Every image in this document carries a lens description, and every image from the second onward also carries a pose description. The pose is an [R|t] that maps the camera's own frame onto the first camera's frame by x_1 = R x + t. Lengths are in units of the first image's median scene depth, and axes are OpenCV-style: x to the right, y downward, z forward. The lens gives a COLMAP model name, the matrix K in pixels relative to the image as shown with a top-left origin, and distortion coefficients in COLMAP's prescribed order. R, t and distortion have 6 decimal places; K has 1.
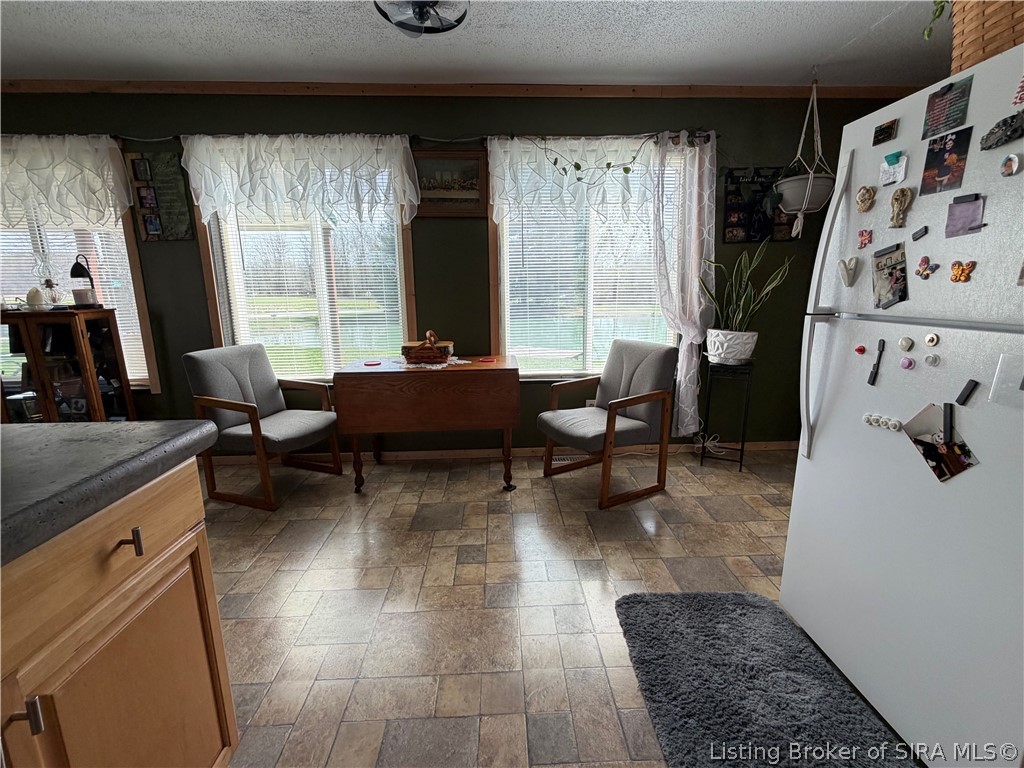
lens RADIAL K [[455.1, 0, 512.0], [0, 455.1, 384.0], [0, 0, 1]] dist [-0.000146, -0.000249]
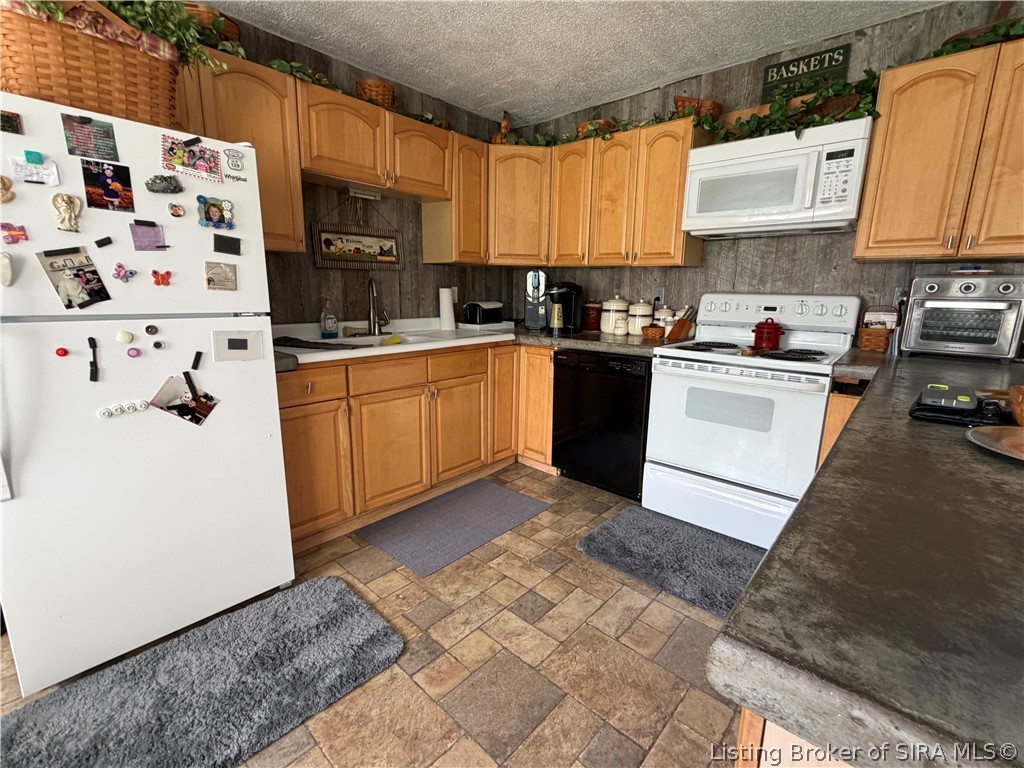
lens RADIAL K [[455.1, 0, 512.0], [0, 455.1, 384.0], [0, 0, 1]] dist [-0.000146, -0.000249]
pose [[-0.716337, -0.139493, 0.683669, -0.697418], [0.133707, 0.934213, 0.330709, -0.240604], [-0.684824, 0.328310, -0.650560, 1.175472]]
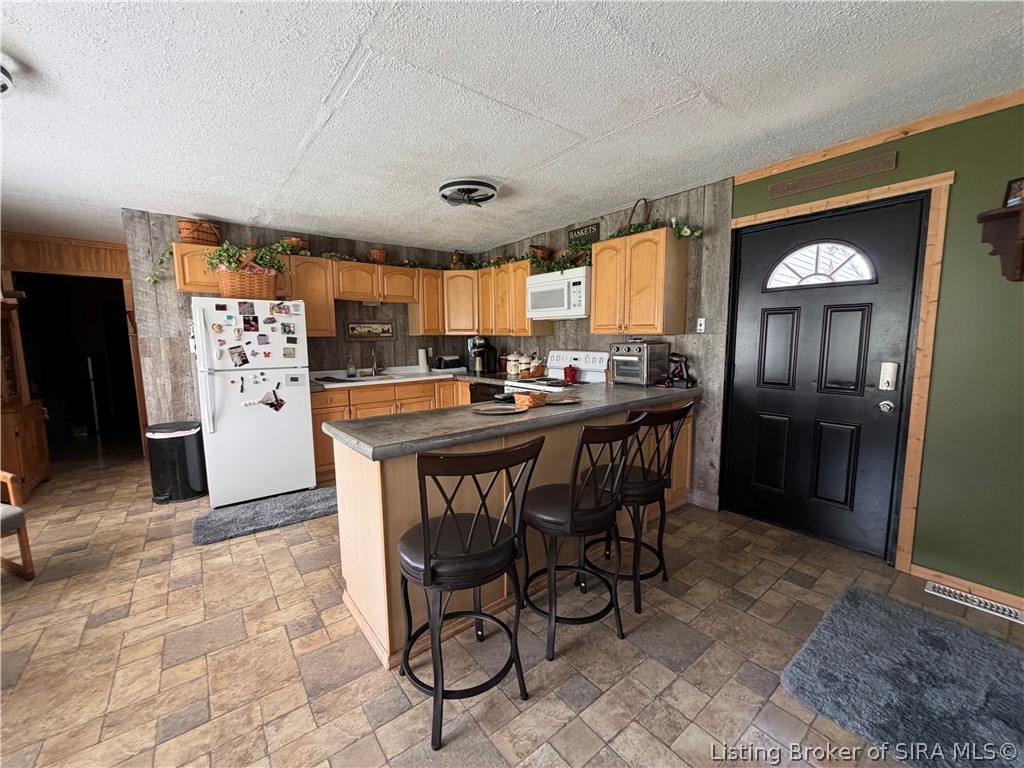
lens RADIAL K [[409.3, 0, 512.0], [0, 409.3, 384.0], [0, 0, 1]] dist [-0.002597, 0.000003]
pose [[-0.585574, -0.076001, 0.807048, -2.627491], [0.178591, 0.959037, 0.219895, -0.360551], [-0.790701, 0.272897, -0.548014, 1.205976]]
